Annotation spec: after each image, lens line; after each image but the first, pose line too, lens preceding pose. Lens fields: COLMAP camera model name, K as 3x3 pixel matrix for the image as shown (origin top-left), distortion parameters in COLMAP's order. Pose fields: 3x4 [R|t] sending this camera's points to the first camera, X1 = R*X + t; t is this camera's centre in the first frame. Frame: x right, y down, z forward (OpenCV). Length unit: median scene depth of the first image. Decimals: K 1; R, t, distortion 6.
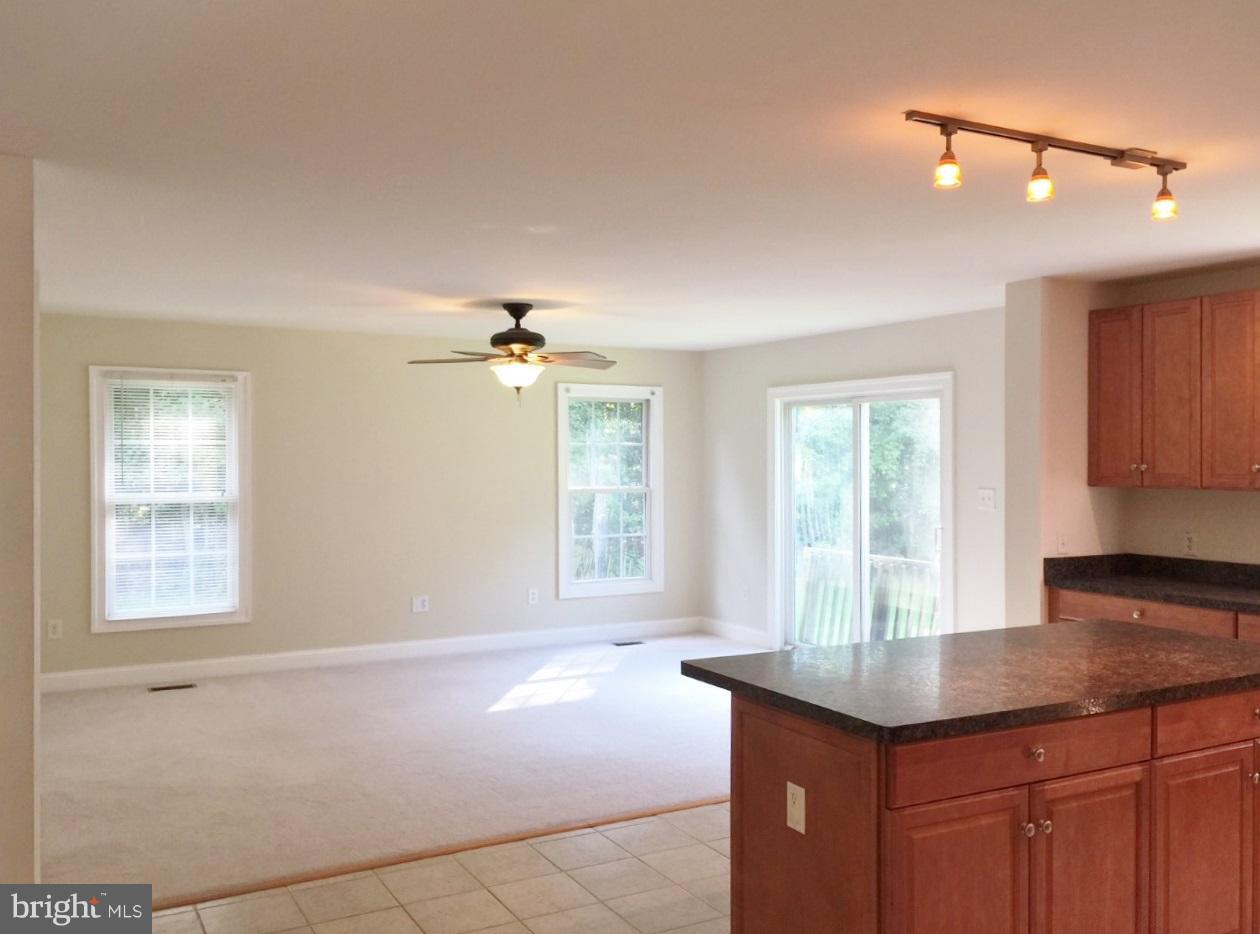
lens RADIAL K [[1107.6, 0, 630.0], [0, 1107.6, 467.0], [0, 0, 1]] dist [-0.011741, -0.008211]
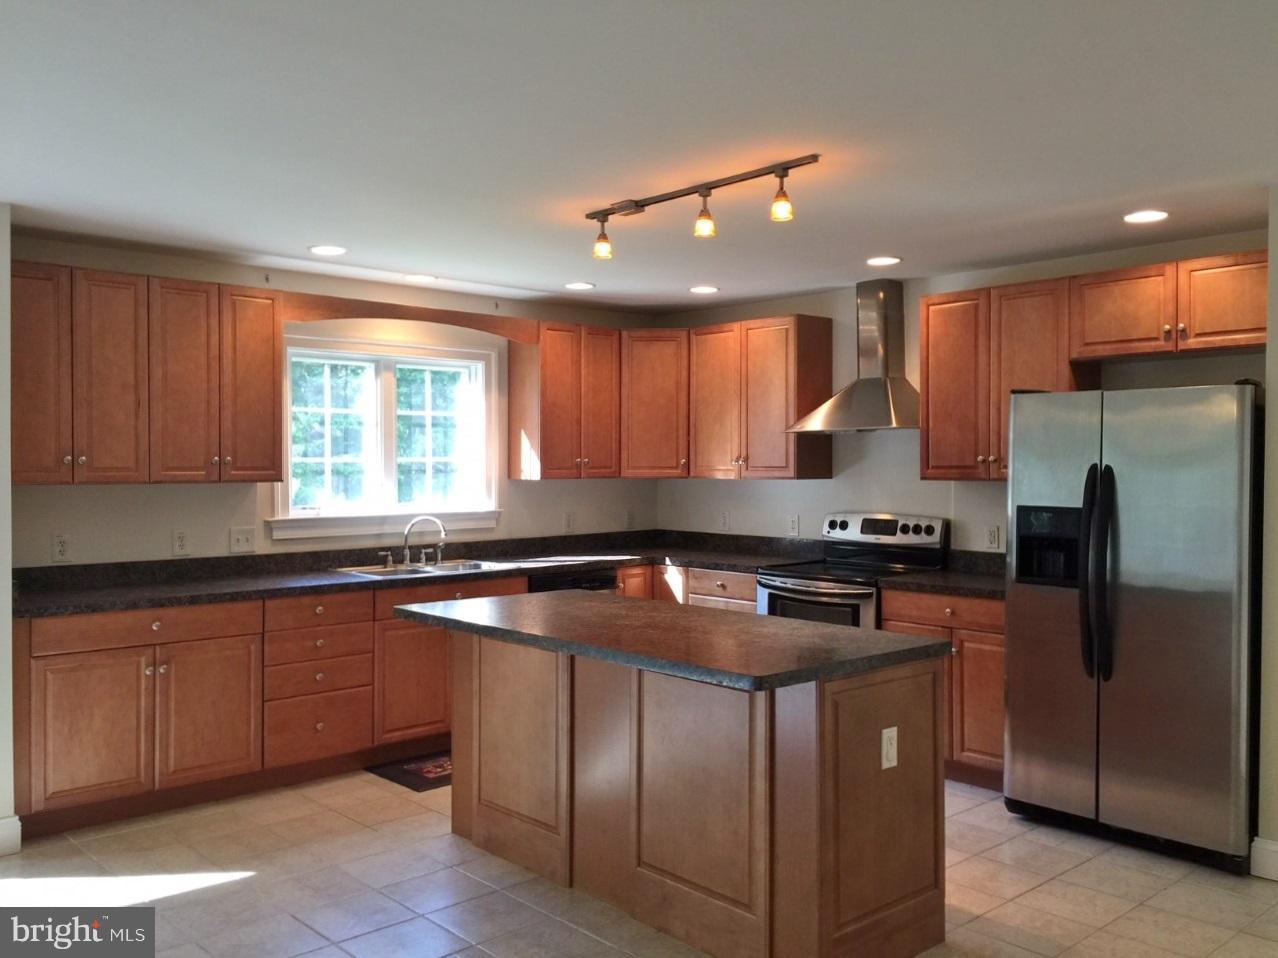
lens RADIAL K [[1106.1, 0, 639.0], [0, 1106.1, 479.0], [0, 0, 1]] dist [0.037406, 0.002920]
pose [[-0.229424, -0.012139, 0.973251, -0.490599], [0.005254, 0.999892, 0.013710, 0.005450], [-0.973312, 0.008259, -0.229336, 0.814489]]
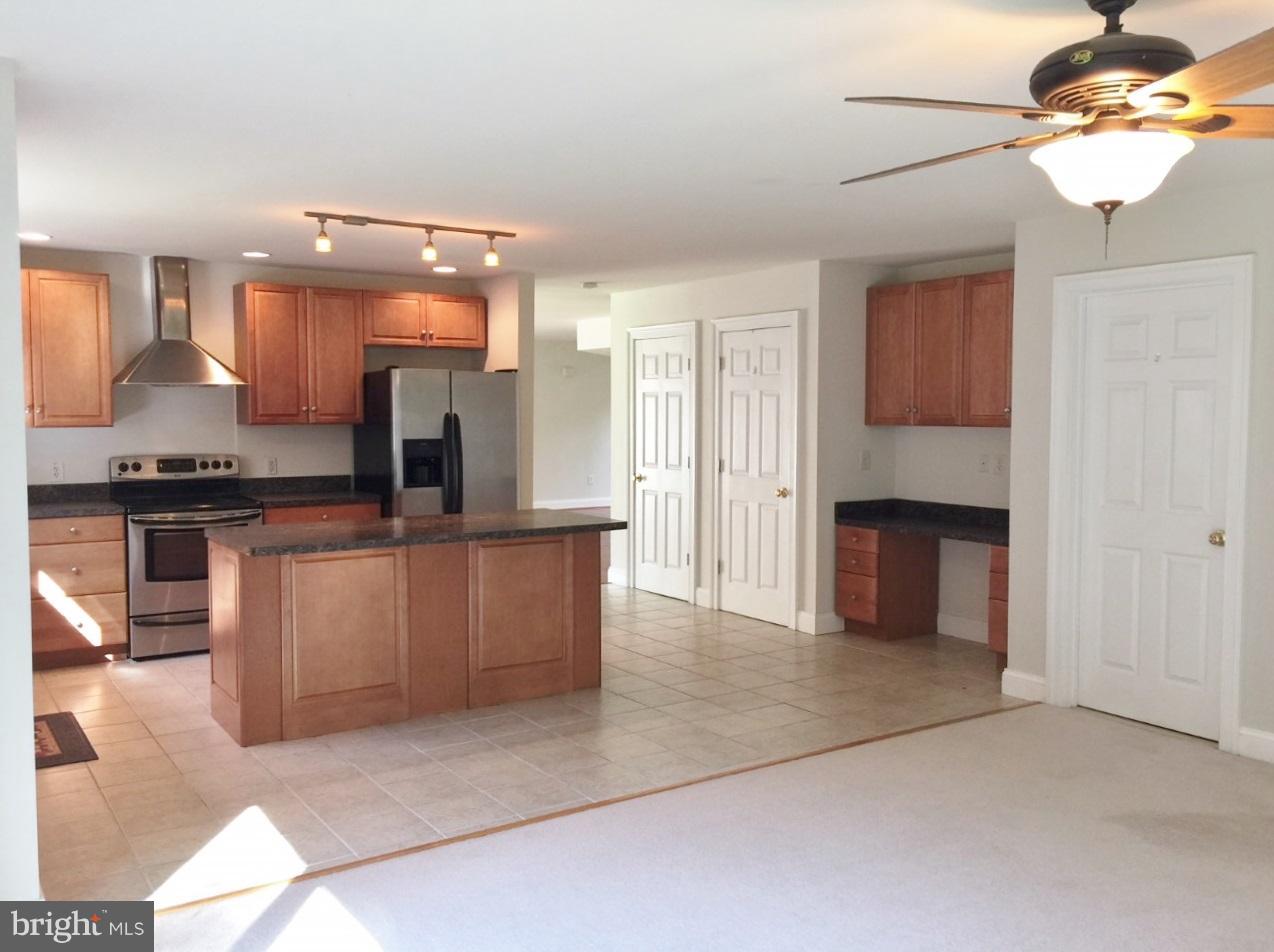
lens RADIAL K [[1102.7, 0, 637.0], [0, 1102.7, 476.0], [0, 0, 1]] dist [0.037406, 0.002920]
pose [[-0.996784, 0.007015, -0.079828, 0.117472], [0.001455, 0.997581, 0.069496, -0.009858], [0.080123, 0.069156, -0.994383, 1.733282]]
